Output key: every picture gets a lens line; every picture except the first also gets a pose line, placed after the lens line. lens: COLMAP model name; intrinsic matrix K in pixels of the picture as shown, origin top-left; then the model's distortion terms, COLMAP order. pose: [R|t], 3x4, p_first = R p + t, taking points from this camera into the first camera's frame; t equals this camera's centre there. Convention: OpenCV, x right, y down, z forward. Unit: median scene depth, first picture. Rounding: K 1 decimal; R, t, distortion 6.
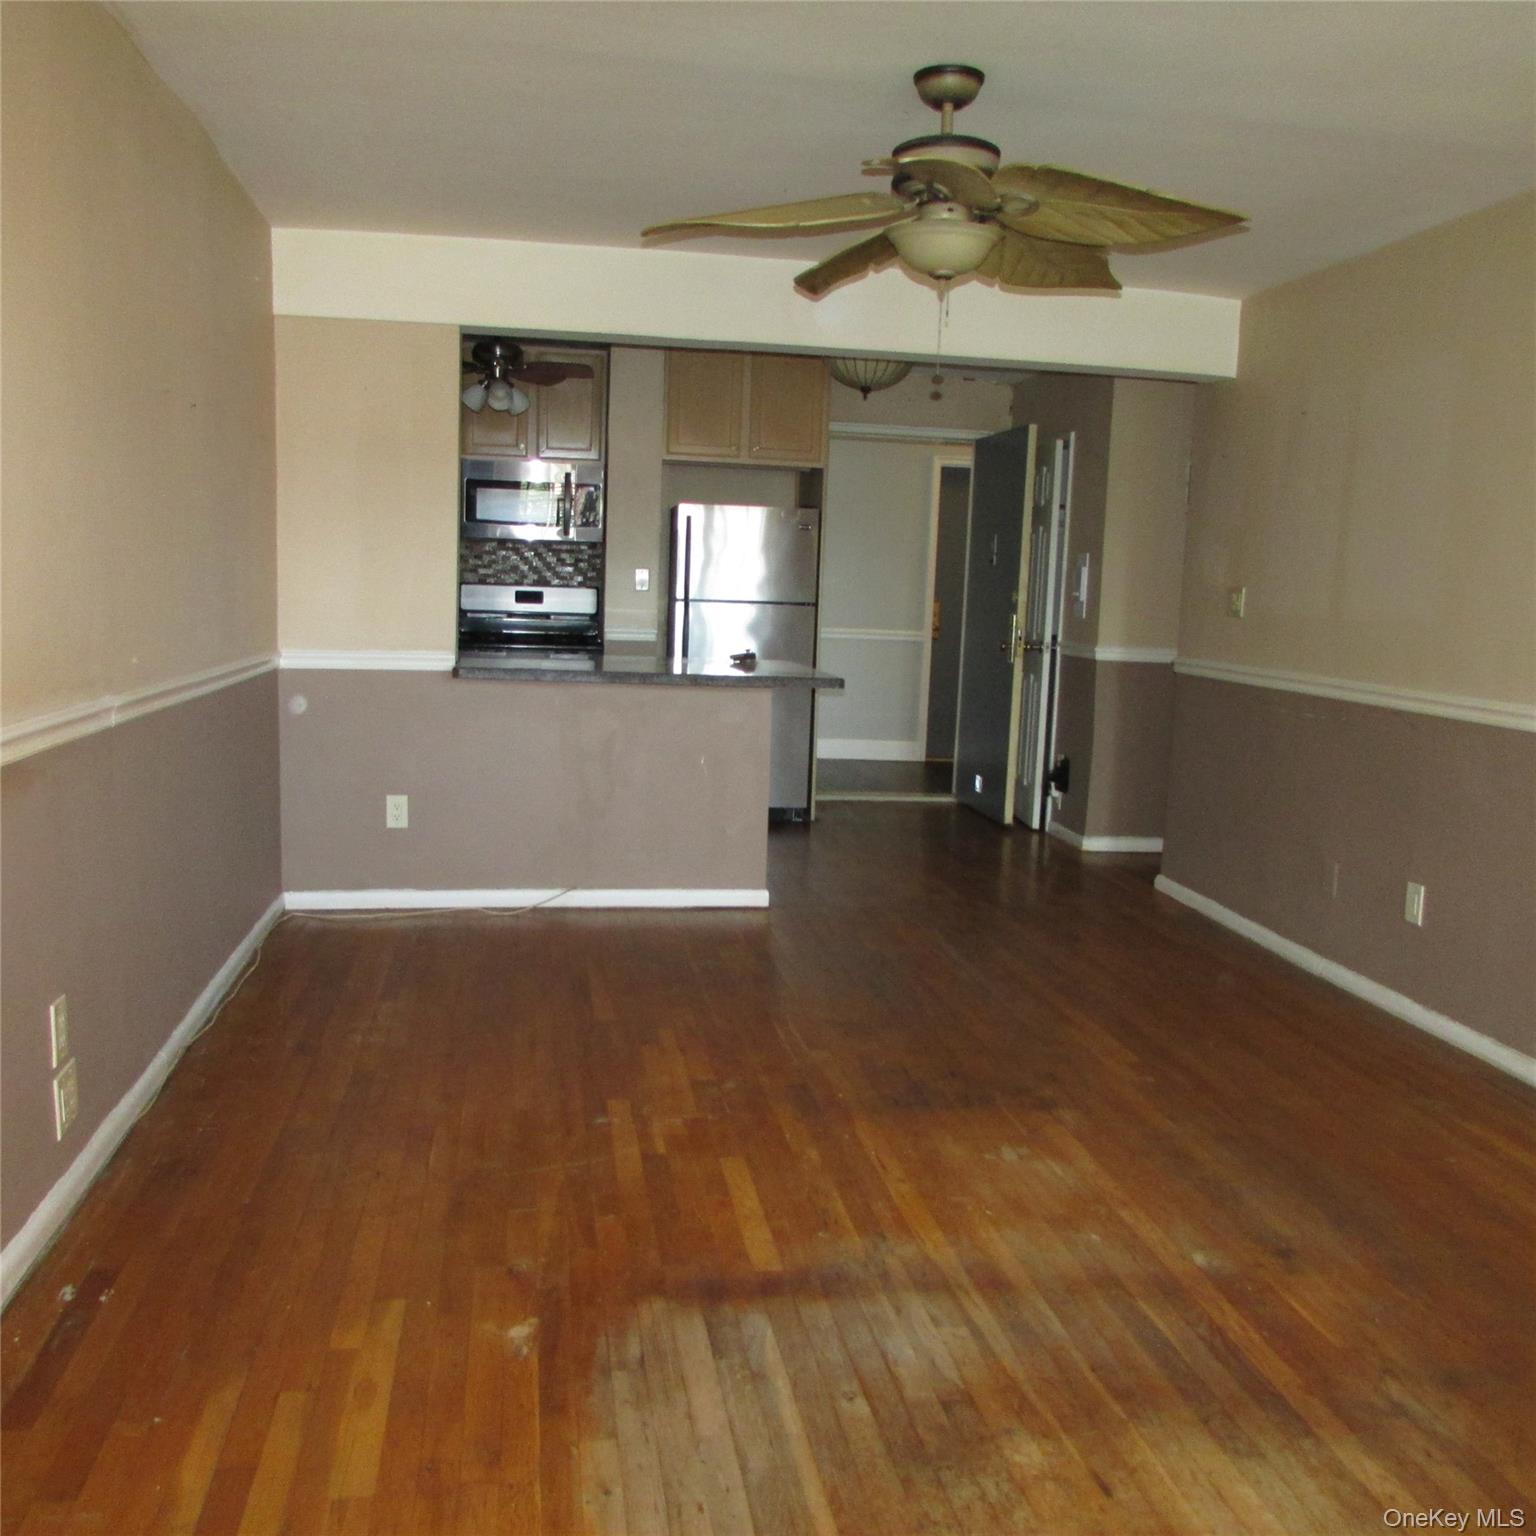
lens RADIAL K [[1460.2, 0, 767.6], [0, 1460.2, 769.5], [0, 0, 1]] dist [-0.038982, 0.000000]
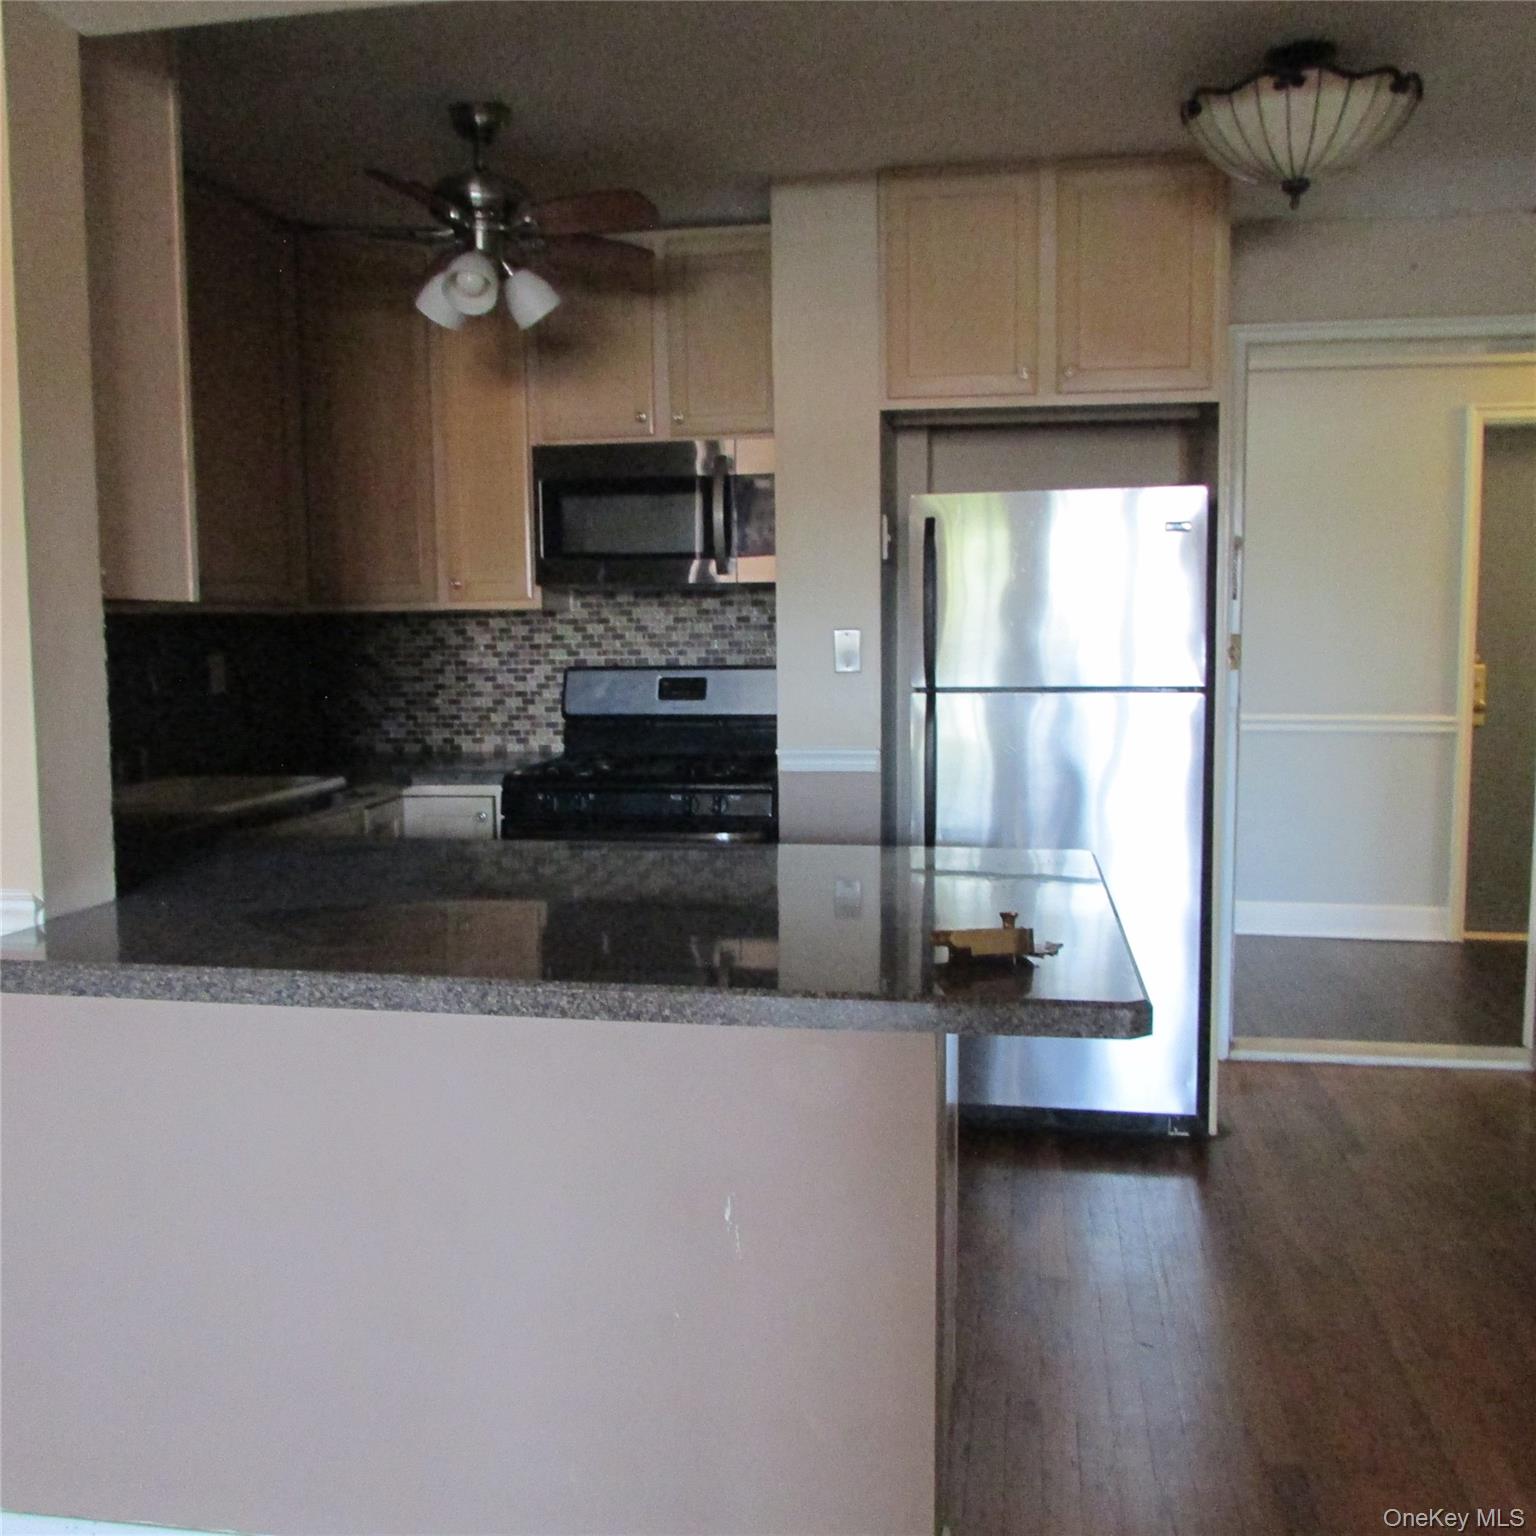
lens RADIAL K [[1460.2, 0, 767.0], [0, 1460.2, 766.7], [0, 0, 1]] dist [-0.038982, 0.000000]
pose [[0.942421, -0.011774, -0.334223, 0.053049], [-0.006317, 0.998575, -0.052989, -0.059063], [0.334371, 0.052049, 0.941003, 0.486013]]
